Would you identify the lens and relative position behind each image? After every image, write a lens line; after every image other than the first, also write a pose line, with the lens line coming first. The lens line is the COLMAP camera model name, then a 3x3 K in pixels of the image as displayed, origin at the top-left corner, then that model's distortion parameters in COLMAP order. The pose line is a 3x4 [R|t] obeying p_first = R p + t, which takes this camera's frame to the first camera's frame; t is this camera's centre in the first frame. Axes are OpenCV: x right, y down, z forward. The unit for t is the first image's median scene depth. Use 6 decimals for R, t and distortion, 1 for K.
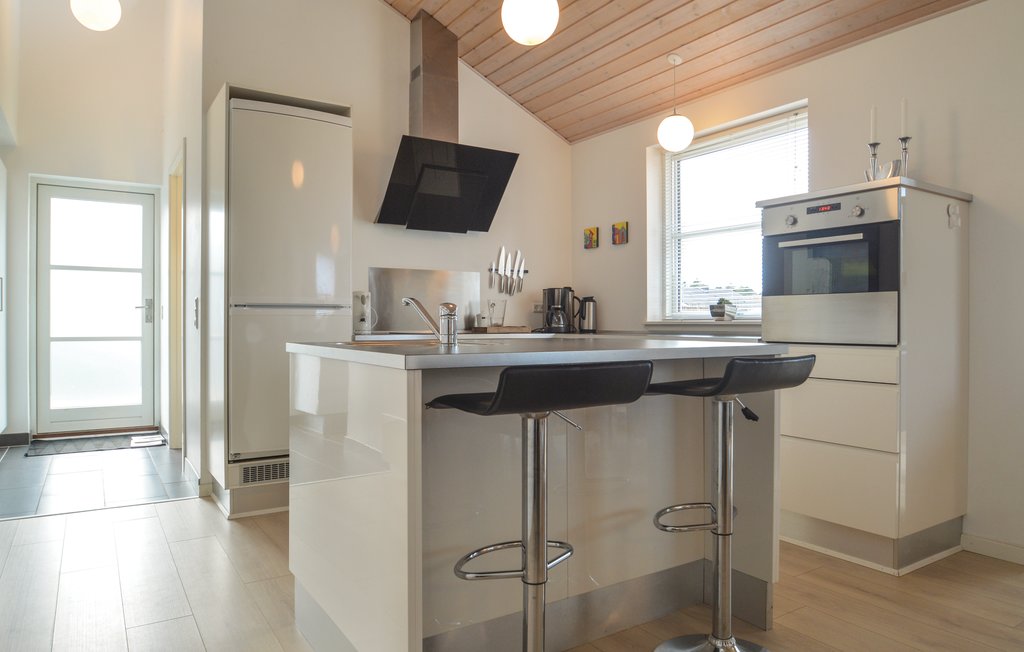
lens RADIAL K [[649.7, 0, 513.5], [0, 649.7, 324.2], [0, 0, 1]] dist [-0.032295, 0.002236]
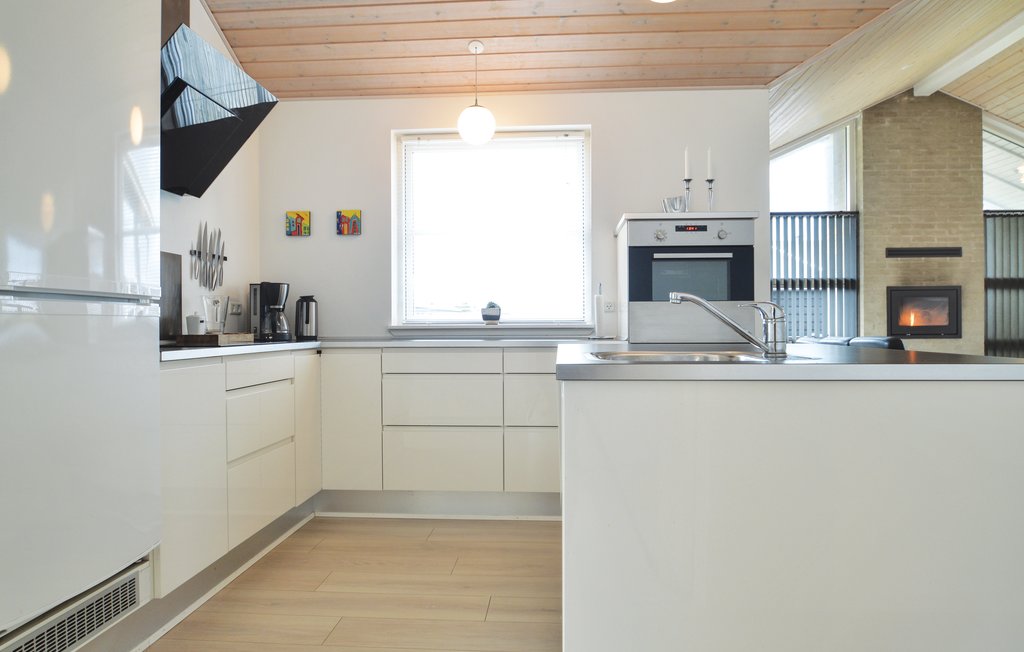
lens RADIAL K [[649.7, 0, 512.0], [0, 649.7, 327.5], [0, 0, 1]] dist [-0.032295, 0.002236]
pose [[0.614741, -0.003658, 0.788721, -0.439907], [0.006404, 0.999979, -0.000353, -0.000578], [-0.788703, 0.005267, 0.614752, 0.362262]]
